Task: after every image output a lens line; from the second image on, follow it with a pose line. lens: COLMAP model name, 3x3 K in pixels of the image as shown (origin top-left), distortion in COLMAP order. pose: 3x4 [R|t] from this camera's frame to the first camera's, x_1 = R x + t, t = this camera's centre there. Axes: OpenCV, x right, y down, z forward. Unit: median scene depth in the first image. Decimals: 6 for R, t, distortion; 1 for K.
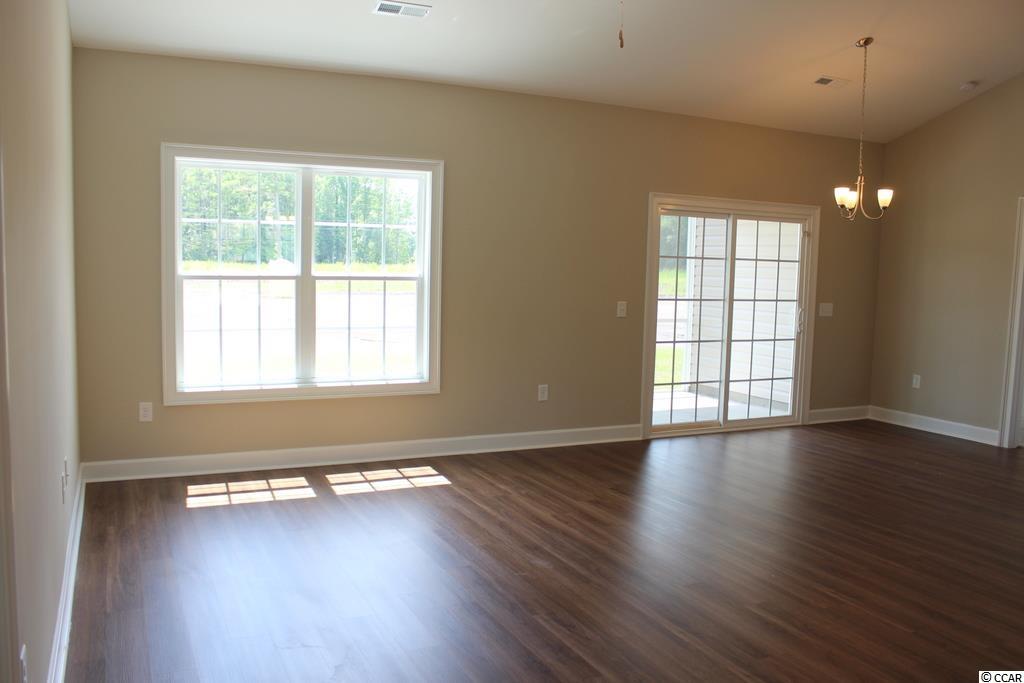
lens RADIAL K [[839.7, 0, 502.8], [0, 839.7, 344.2], [0, 0, 1]] dist [-0.173666, 0.155142]
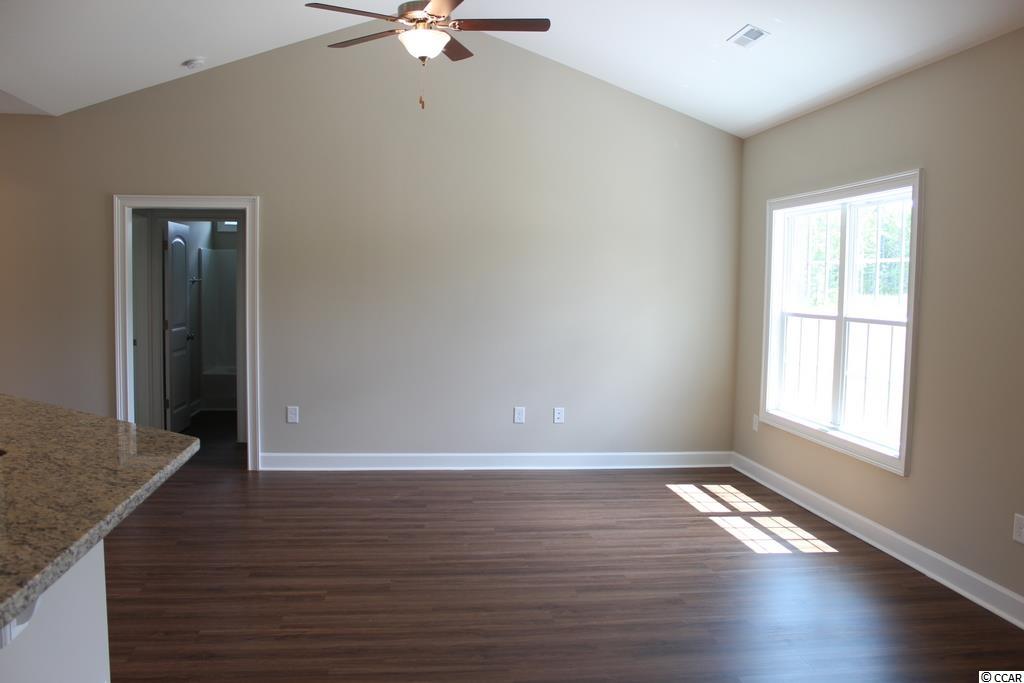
lens RADIAL K [[839.7, 0, 502.8], [0, 839.7, 344.2], [0, 0, 1]] dist [-0.173666, 0.155142]
pose [[-0.305882, 0.037938, -0.951313, 0.839557], [-0.121407, 0.989494, 0.078497, -0.084170], [0.944297, 0.139507, -0.298063, 0.997847]]
